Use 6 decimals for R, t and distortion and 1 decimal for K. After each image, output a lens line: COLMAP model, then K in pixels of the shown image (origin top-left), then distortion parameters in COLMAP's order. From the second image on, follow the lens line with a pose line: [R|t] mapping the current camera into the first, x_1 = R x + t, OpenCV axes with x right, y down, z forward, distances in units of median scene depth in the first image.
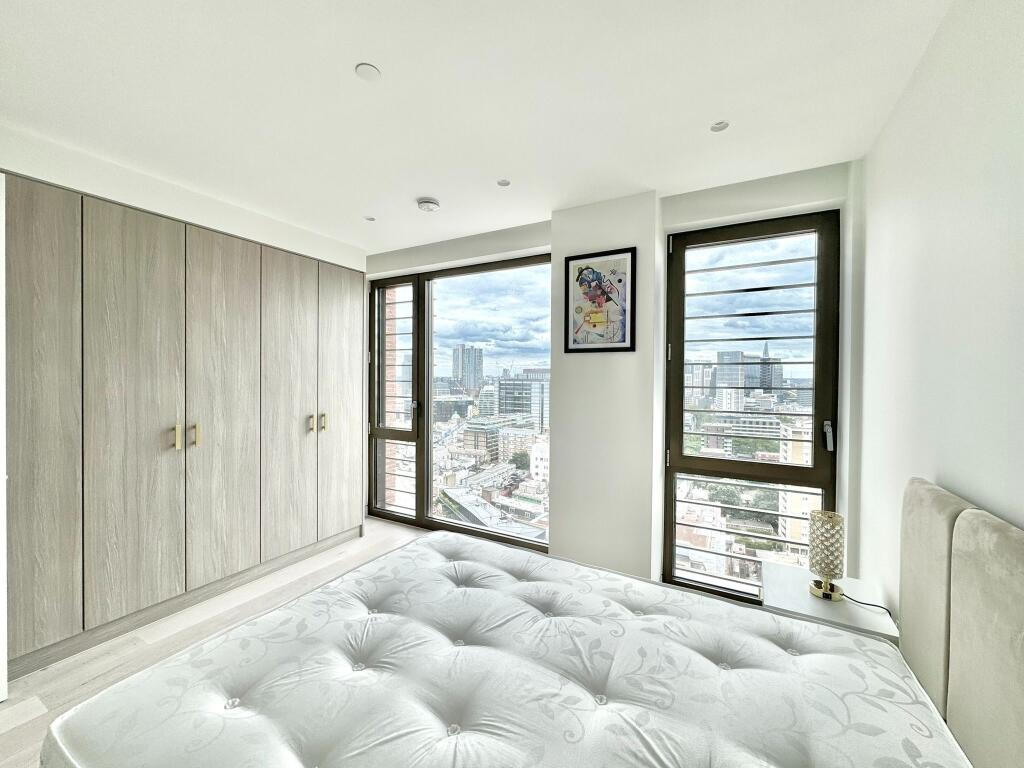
lens RADIAL K [[407.9, 0, 513.6], [0, 407.9, 382.5], [0, 0, 1]] dist [0.003658, 0.000200]
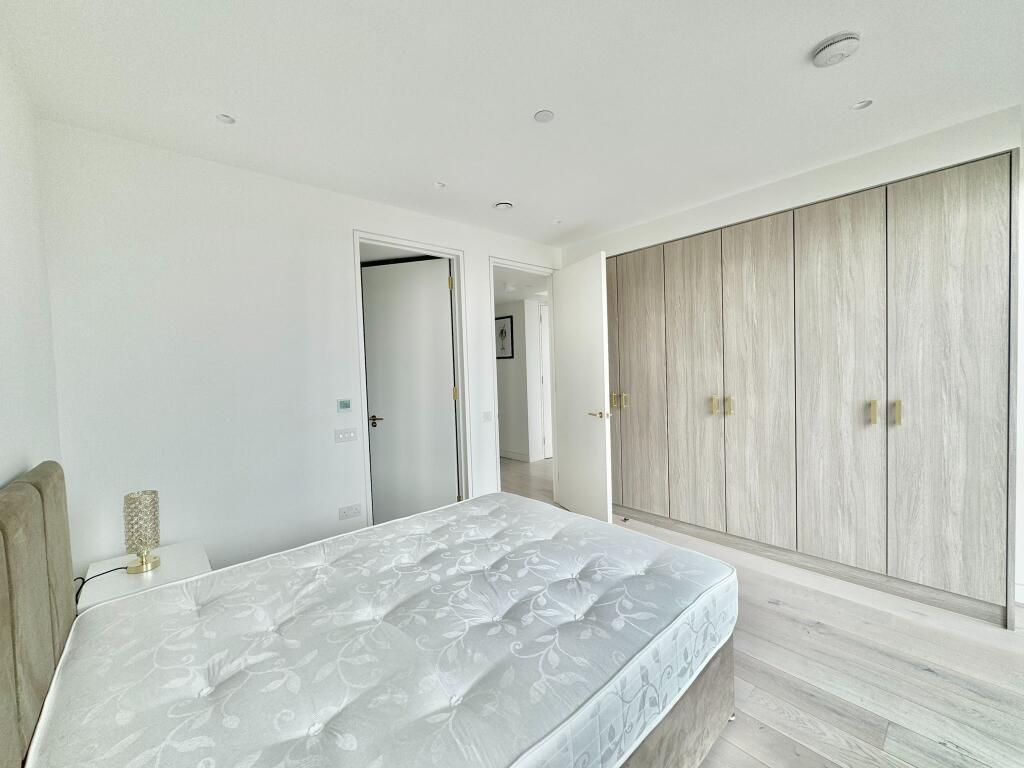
lens RADIAL K [[407.9, 0, 512.1], [0, 407.9, 378.2], [0, 0, 1]] dist [0.003658, 0.000200]
pose [[-0.322196, 0.036773, -0.945959, 0.471563], [0.026758, 0.999200, 0.029729, -0.001630], [0.946295, -0.015733, -0.322922, 0.695313]]
